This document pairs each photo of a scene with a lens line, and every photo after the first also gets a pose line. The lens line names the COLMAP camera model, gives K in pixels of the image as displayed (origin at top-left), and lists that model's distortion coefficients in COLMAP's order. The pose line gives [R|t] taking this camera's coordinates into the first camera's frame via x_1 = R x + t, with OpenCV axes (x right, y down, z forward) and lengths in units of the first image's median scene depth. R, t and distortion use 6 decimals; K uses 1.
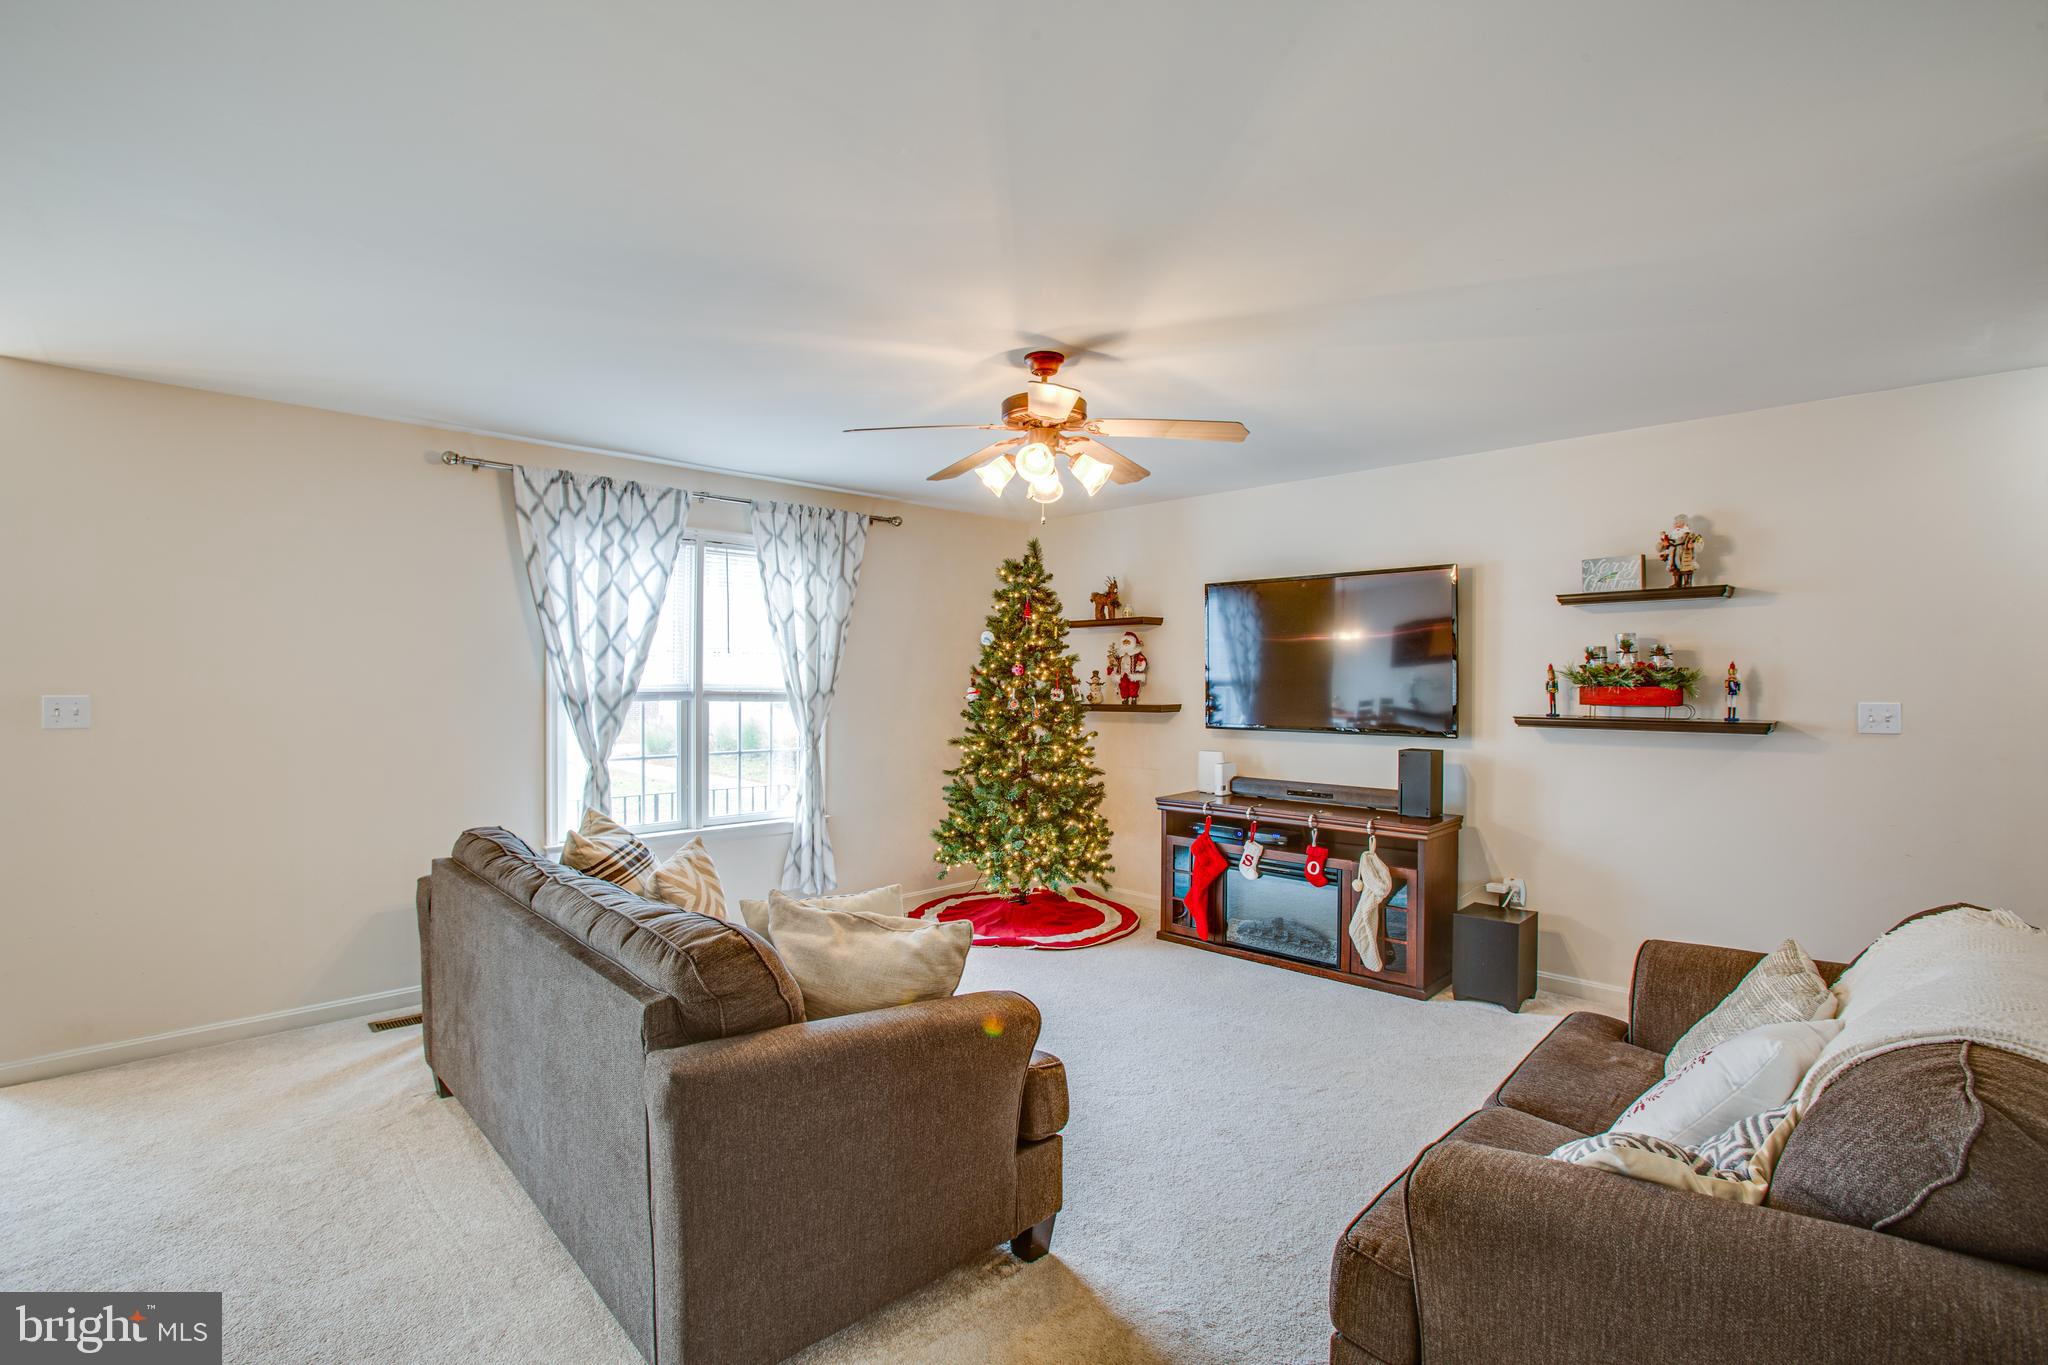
lens RADIAL K [[933.7, 0, 1019.4], [0, 933.7, 684.9], [0, 0, 1]] dist [-0.064292, 0.025279]
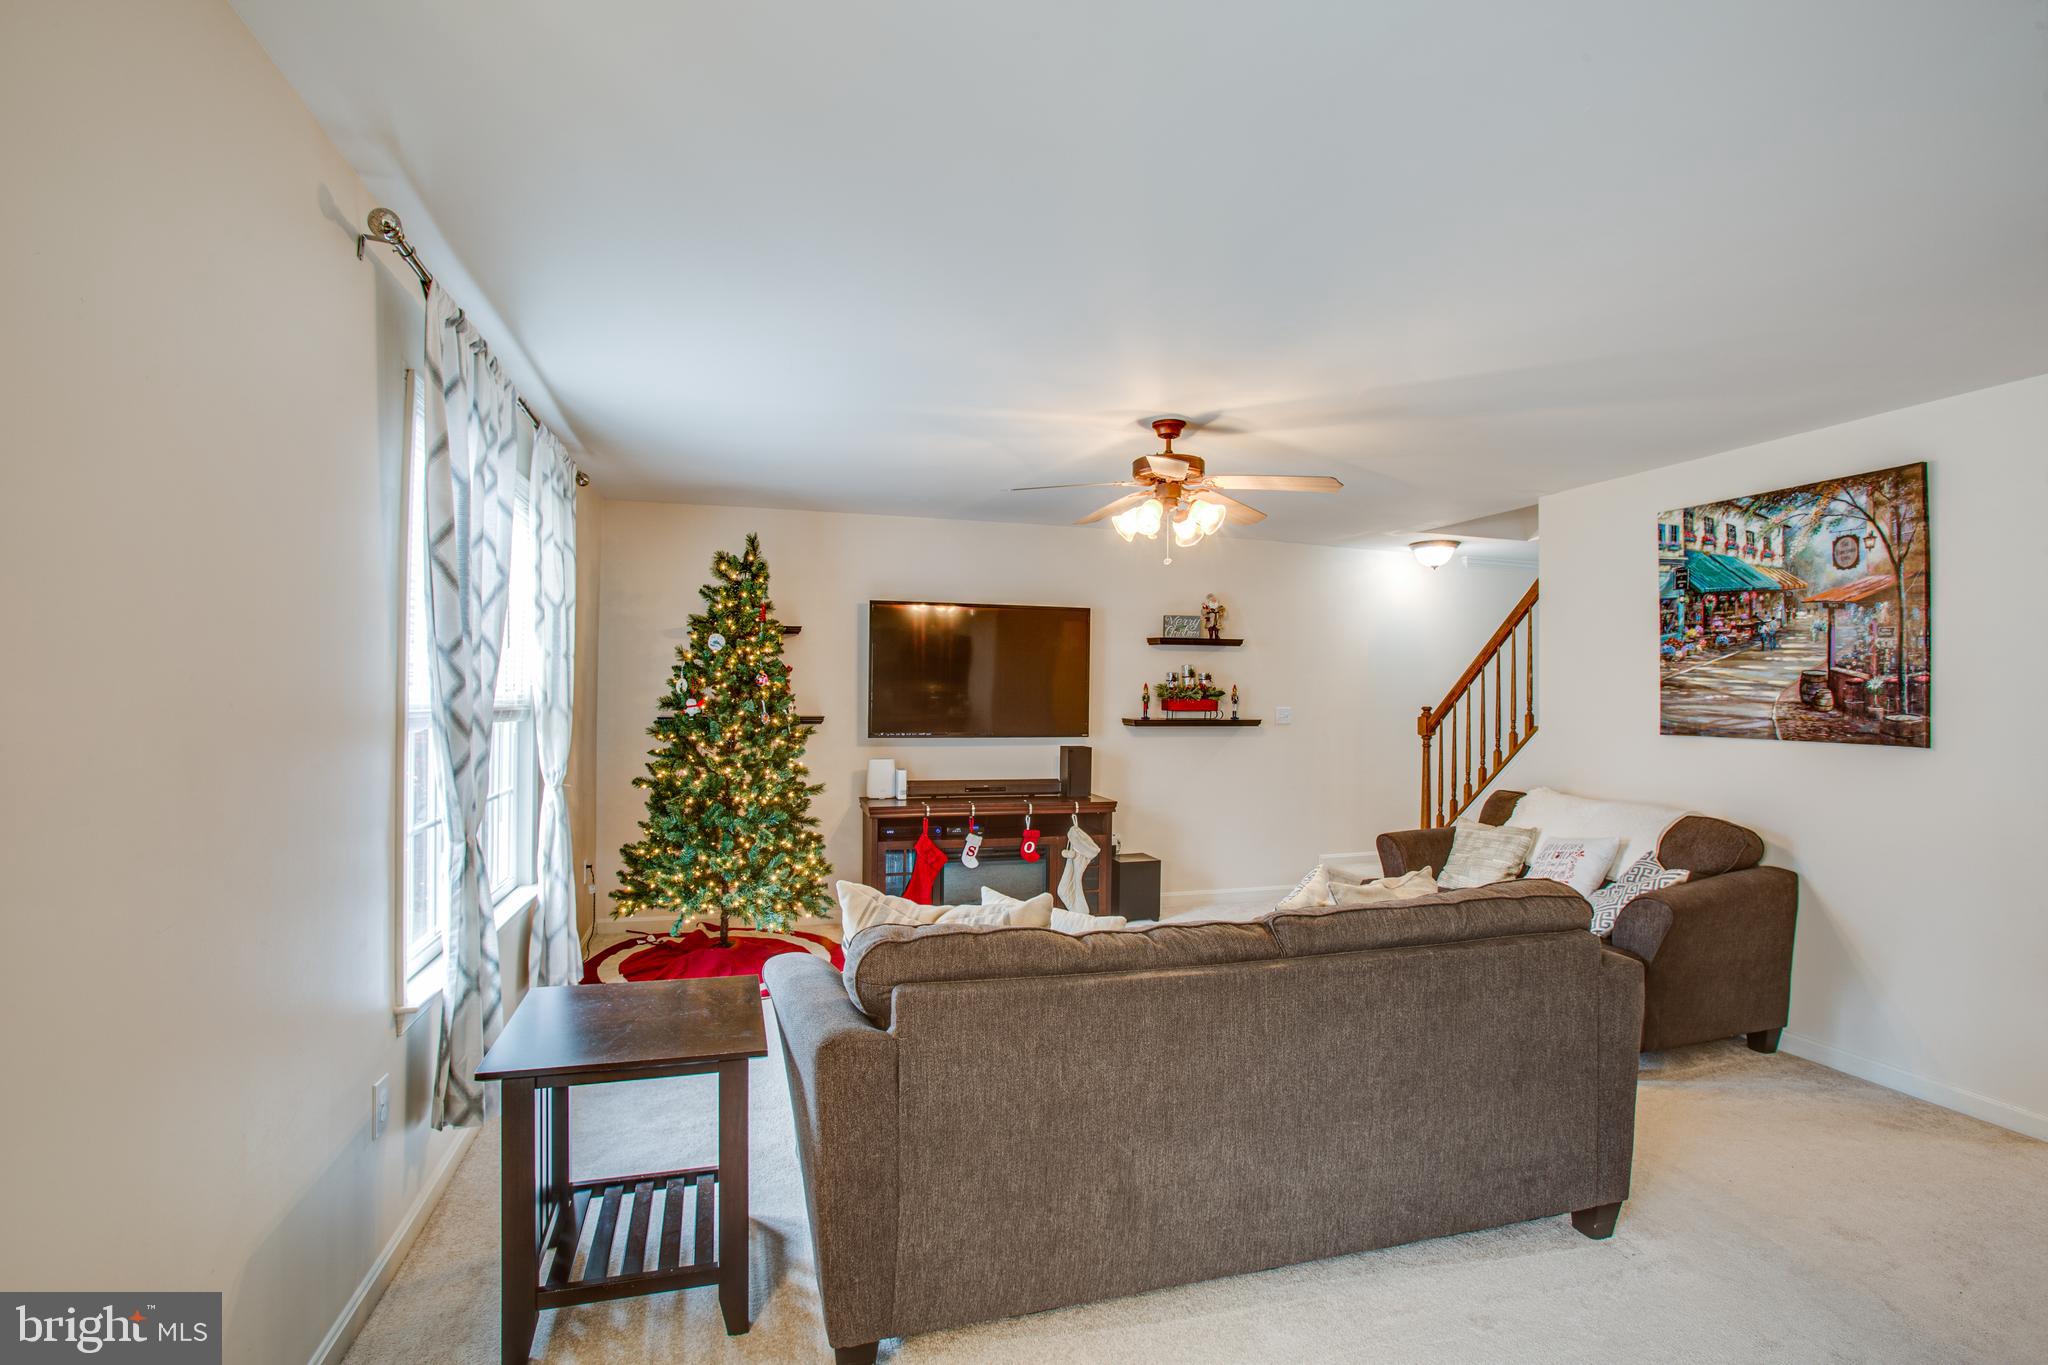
lens RADIAL K [[940.0, 0, 1046.2], [0, 940.0, 685.0], [0, 0, 1]] dist [-0.046030, 0.000607]
pose [[0.461220, 0.010963, 0.887218, -0.780902], [-0.003646, 0.999939, -0.010460, -0.003937], [-0.887278, 0.001590, 0.461232, 0.407866]]
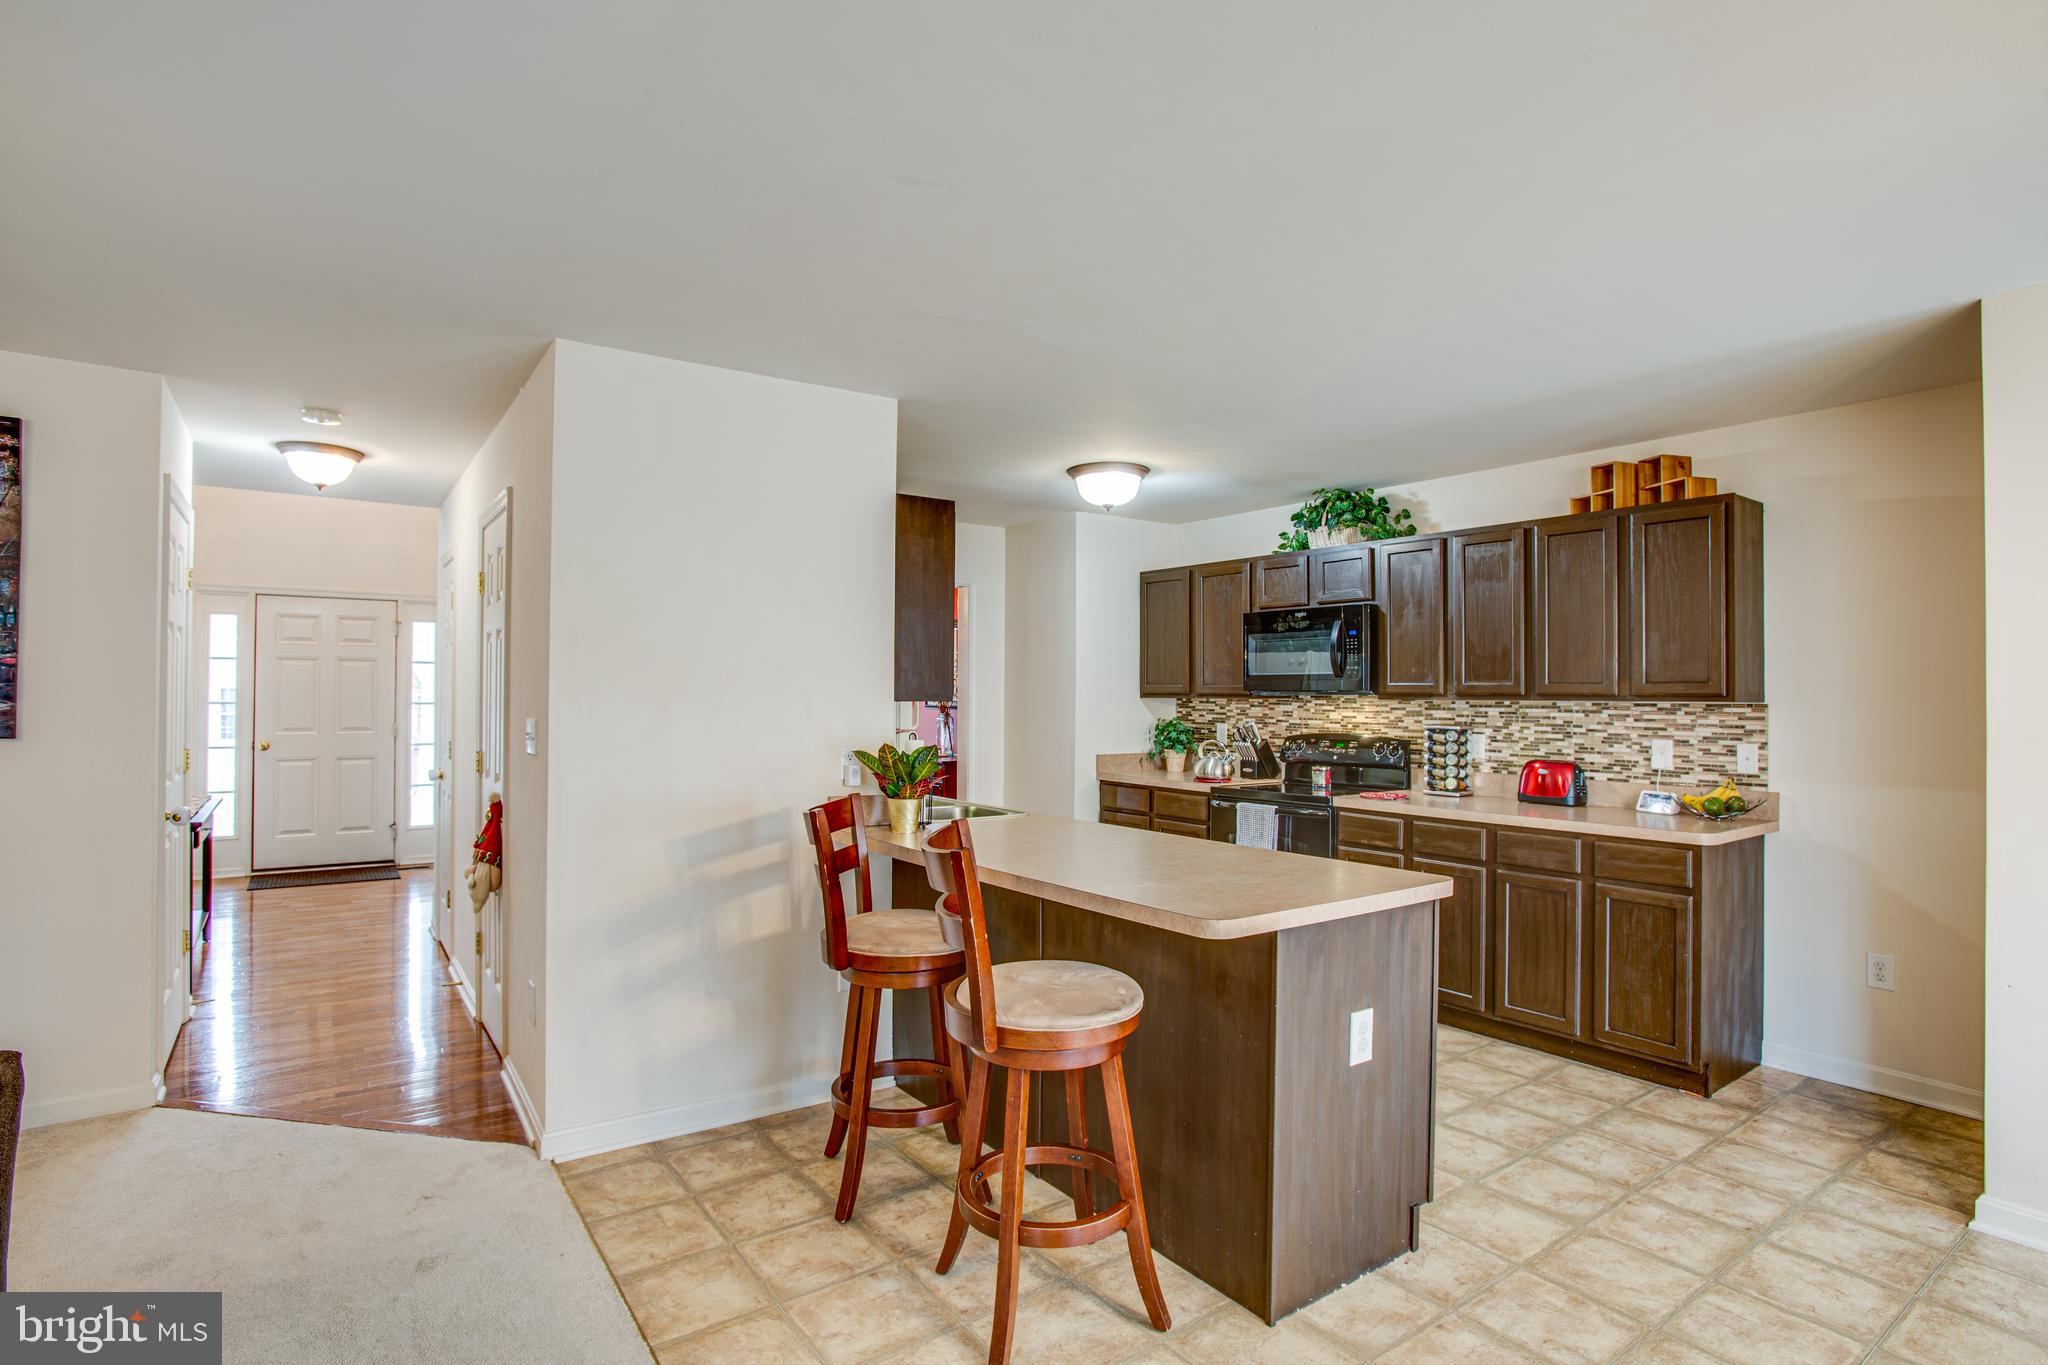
lens RADIAL K [[1010.6, 0, 1025.1], [0, 1010.6, 684.0], [0, 0, 1]] dist [-0.048910, 0.001461]
pose [[-0.987962, -0.010503, 0.154342, -0.621031], [-0.011154, 0.999932, -0.003350, -0.009074], [-0.154296, -0.005031, -0.988012, 0.699121]]
